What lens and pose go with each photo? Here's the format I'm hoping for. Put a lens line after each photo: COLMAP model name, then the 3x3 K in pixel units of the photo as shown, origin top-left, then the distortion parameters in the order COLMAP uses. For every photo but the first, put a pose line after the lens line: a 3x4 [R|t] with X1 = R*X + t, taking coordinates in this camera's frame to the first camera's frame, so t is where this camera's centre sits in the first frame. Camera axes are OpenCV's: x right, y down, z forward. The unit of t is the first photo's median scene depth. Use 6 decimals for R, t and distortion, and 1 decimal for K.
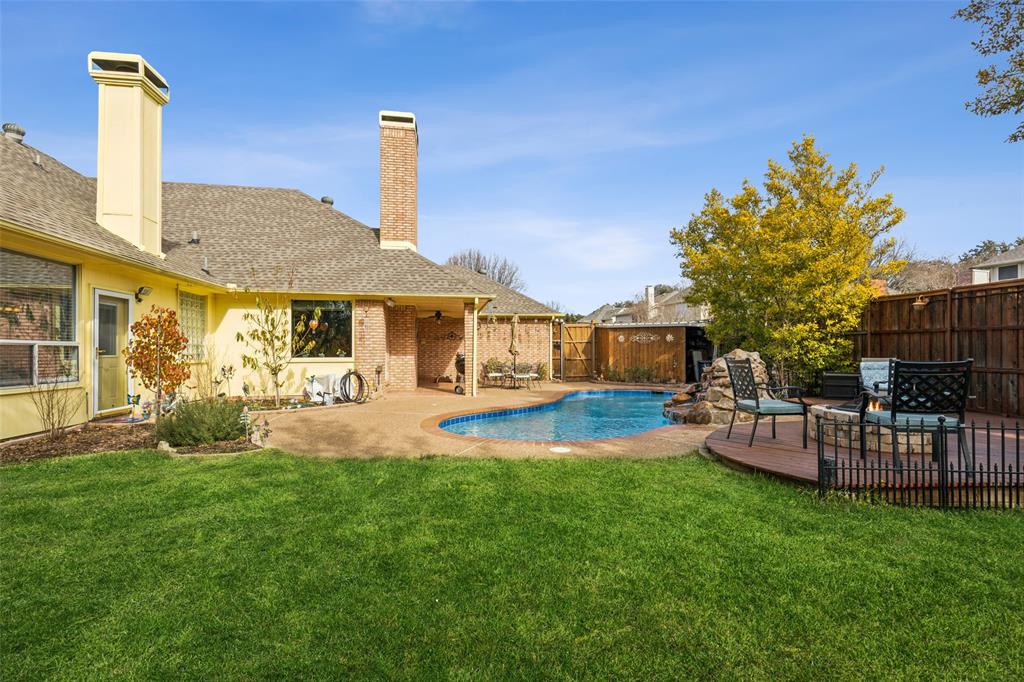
lens RADIAL K [[464.9, 0, 514.7], [0, 464.9, 347.8], [0, 0, 1]] dist [0.009643, -0.000800]
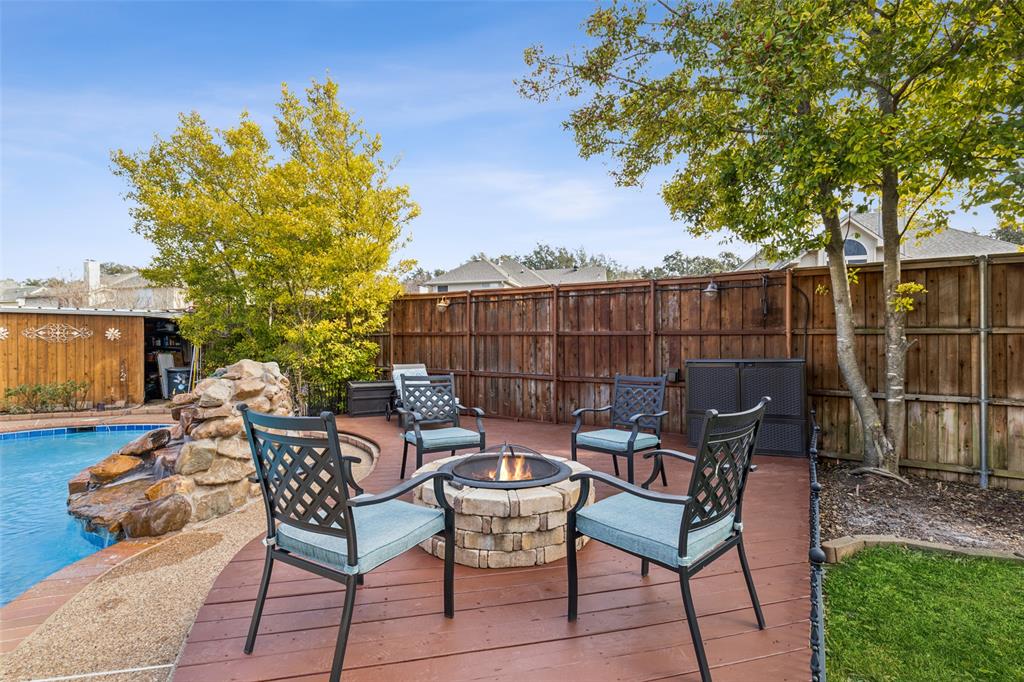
lens RADIAL K [[464.9, 0, 518.0], [0, 464.9, 345.9], [0, 0, 1]] dist [0.009643, -0.000800]
pose [[0.528168, 0.003459, 0.849133, 0.143484], [-0.004167, 0.999990, -0.001482, -0.010757], [-0.849130, -0.002755, 0.528177, 0.344361]]
